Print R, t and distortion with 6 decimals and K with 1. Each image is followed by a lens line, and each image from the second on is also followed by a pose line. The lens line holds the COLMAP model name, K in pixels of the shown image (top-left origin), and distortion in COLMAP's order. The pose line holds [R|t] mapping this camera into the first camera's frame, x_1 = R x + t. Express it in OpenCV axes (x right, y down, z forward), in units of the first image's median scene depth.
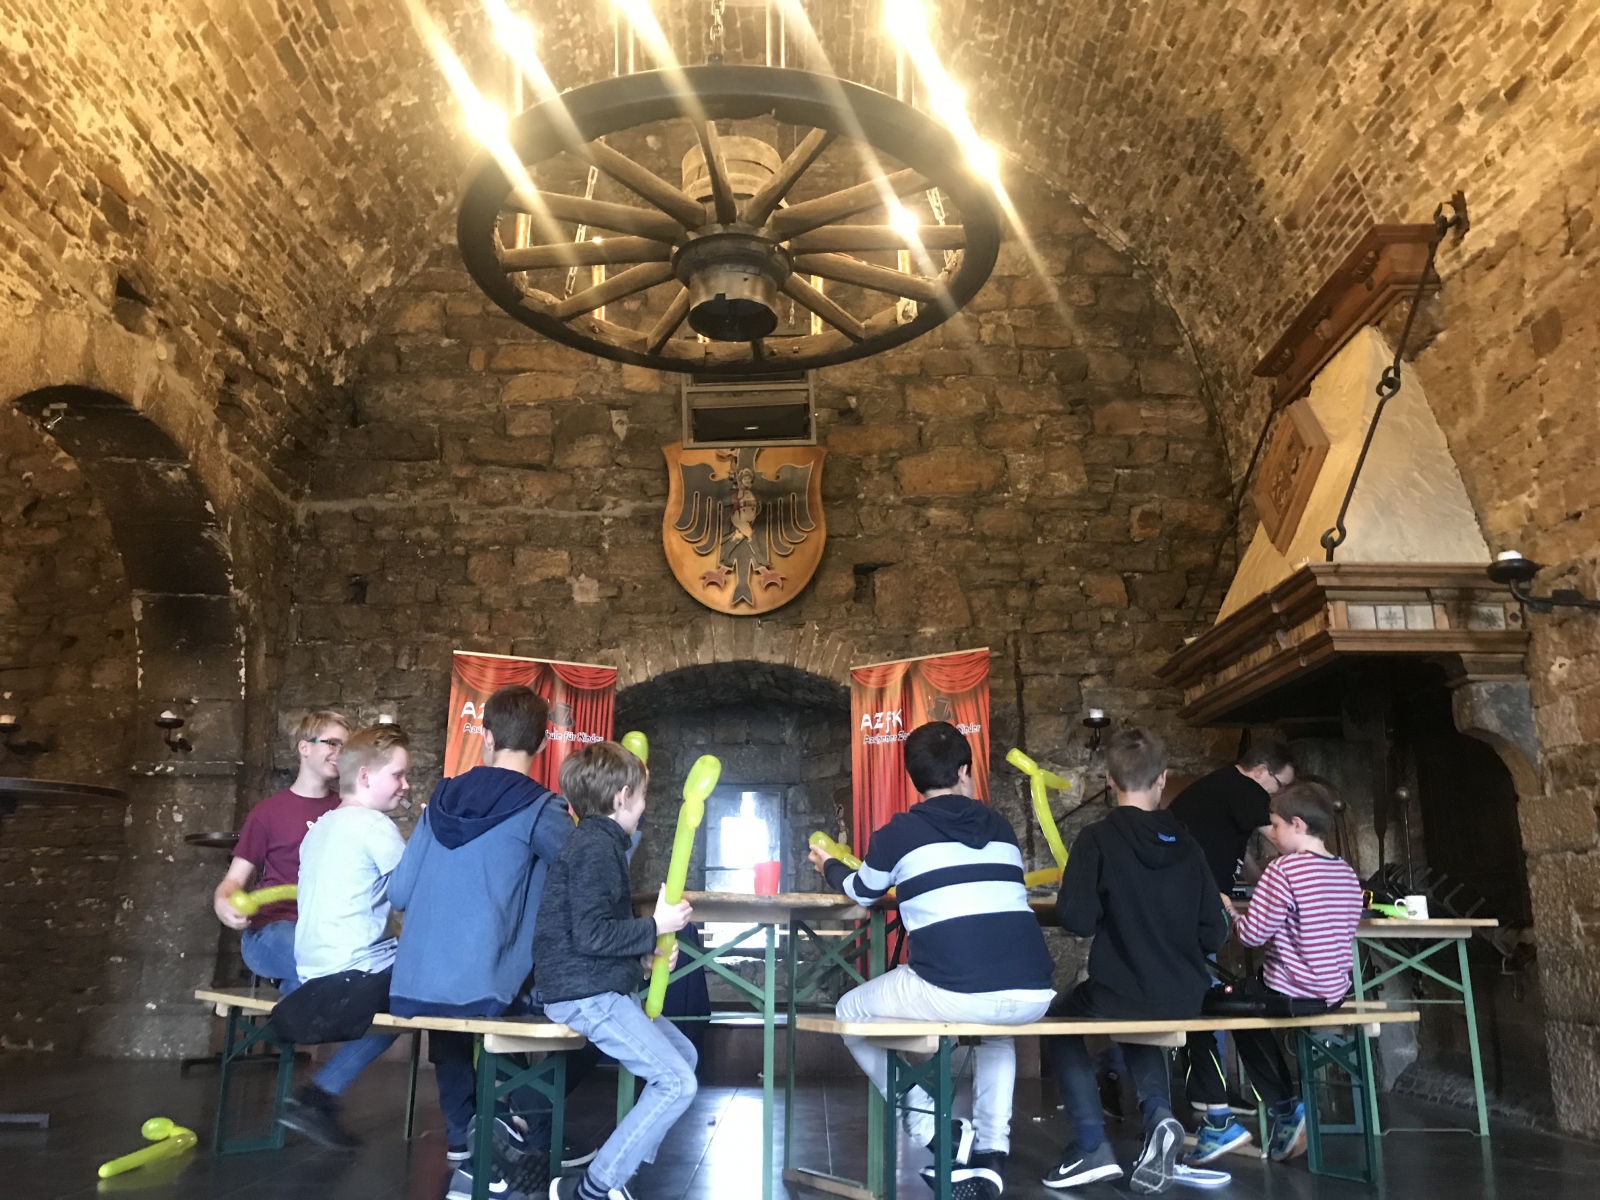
lens RADIAL K [[1313.4, 0, 793.4], [0, 1313.4, 597.7], [0, 0, 1]] dist [0.046157, -0.069567]
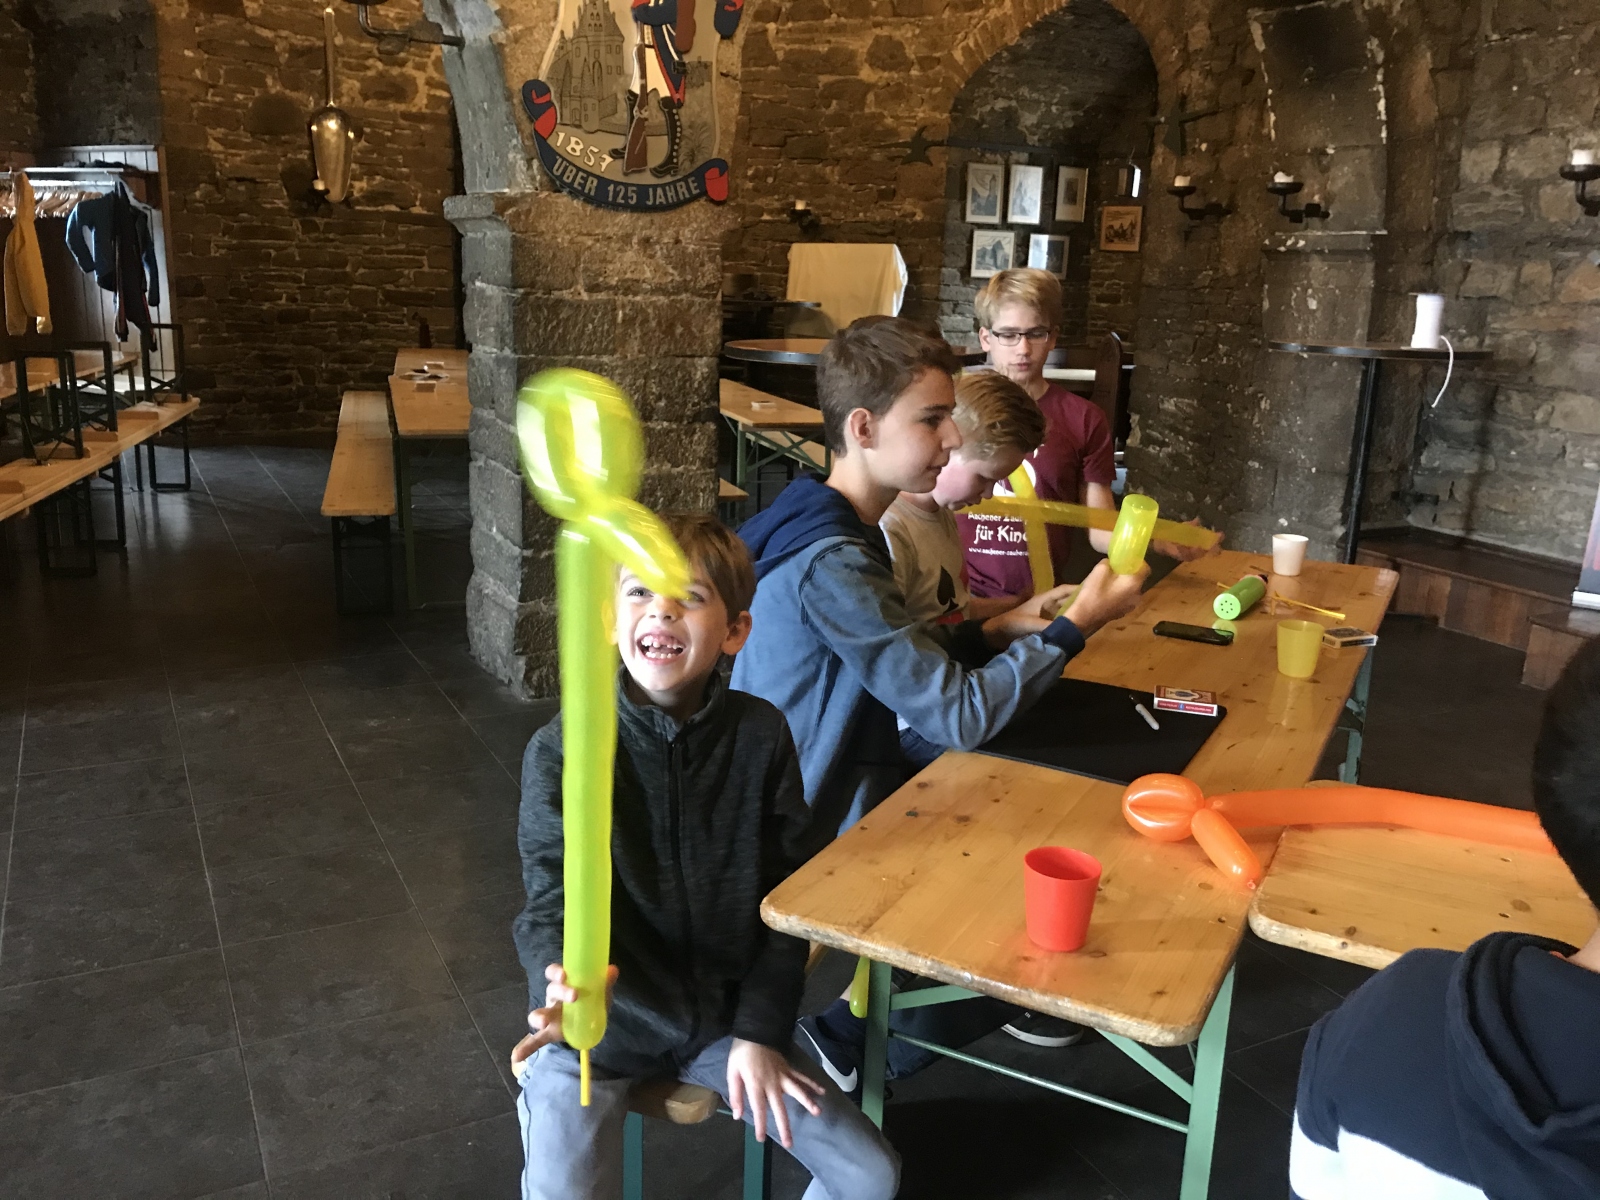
lens RADIAL K [[1313.4, 0, 807.4], [0, 1313.4, 587.5], [0, 0, 1]] dist [0.046157, -0.069567]
pose [[0.478880, 0.214350, -0.851309, 0.103721], [0.193012, 0.920297, 0.340294, -0.007855], [0.856399, -0.327273, 0.399340, 0.328417]]
